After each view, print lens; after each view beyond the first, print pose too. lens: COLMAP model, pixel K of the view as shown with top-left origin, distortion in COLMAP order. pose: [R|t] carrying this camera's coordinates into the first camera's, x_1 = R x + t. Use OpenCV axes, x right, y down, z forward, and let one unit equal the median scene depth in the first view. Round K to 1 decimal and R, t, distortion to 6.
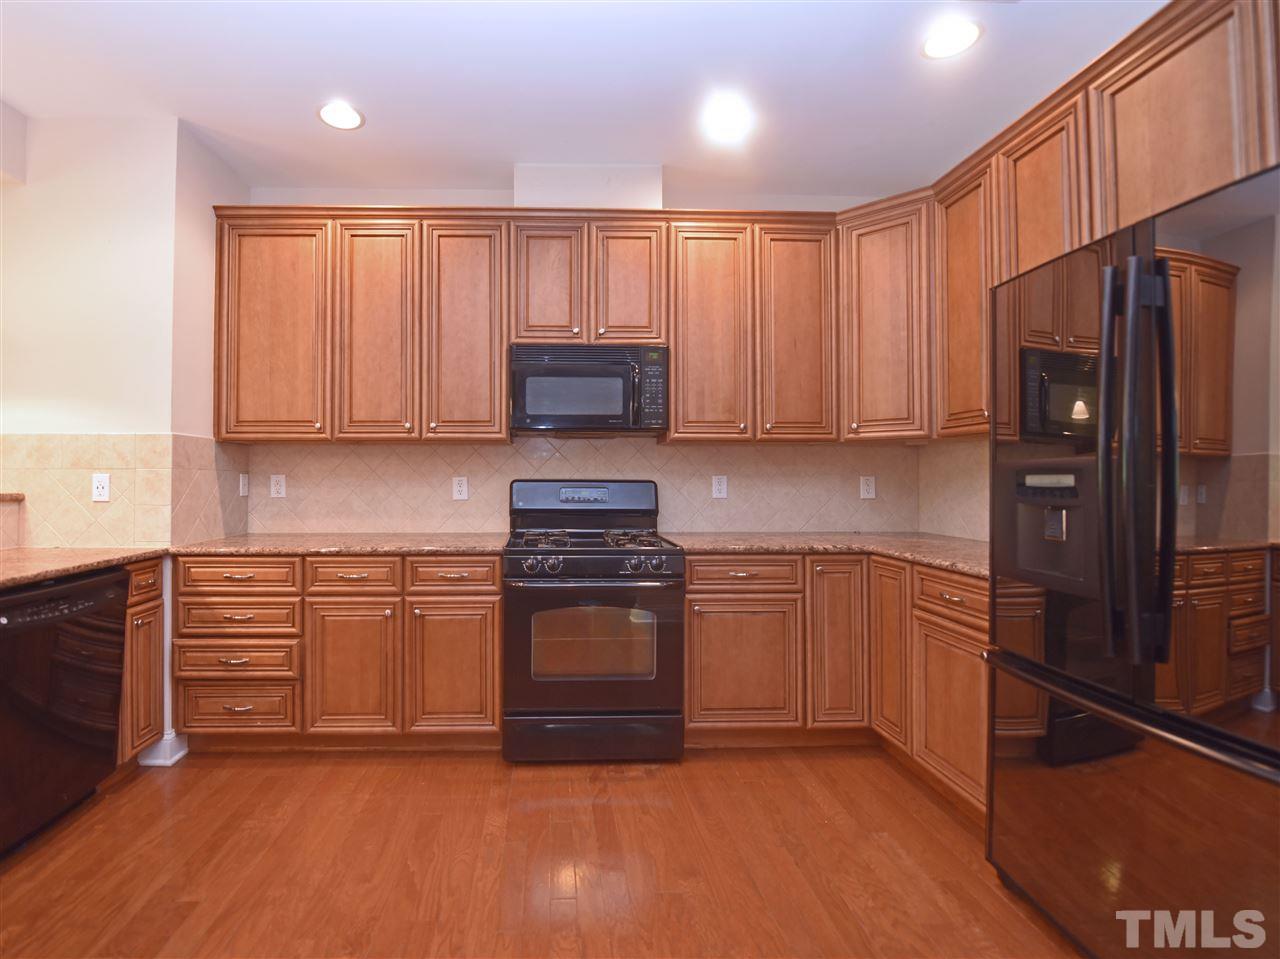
lens RADIAL K [[595.8, 0, 582.4], [0, 595.8, 472.4], [0, 0, 1]] dist [-0.016094, 0.002509]
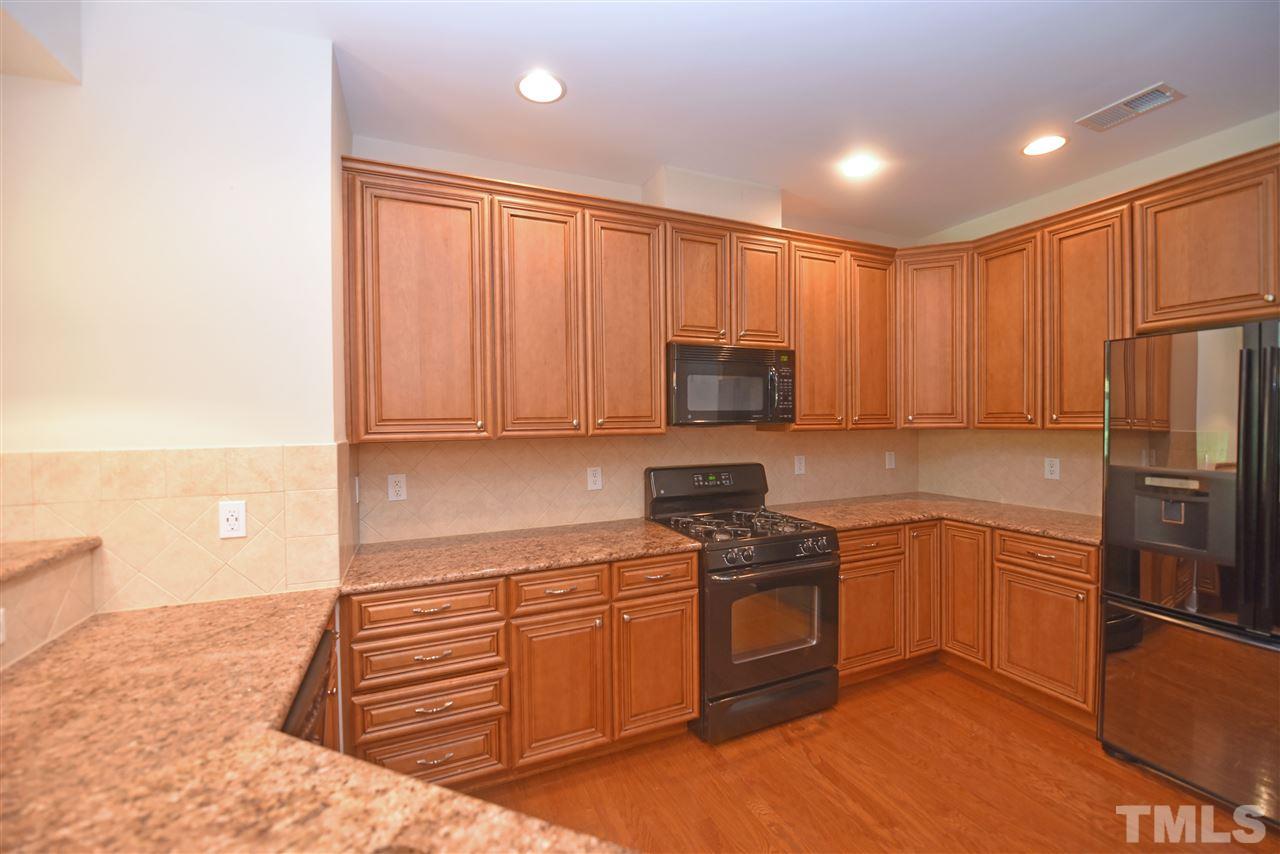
lens RADIAL K [[511.5, 0, 658.5], [0, 511.5, 430.5], [0, 0, 1]] dist [-0.017936, -0.000724]
pose [[0.928400, -0.016726, 0.371206, -0.513894], [0.005754, 0.999514, 0.030646, -0.097199], [-0.371538, -0.026316, 0.928045, 0.192237]]
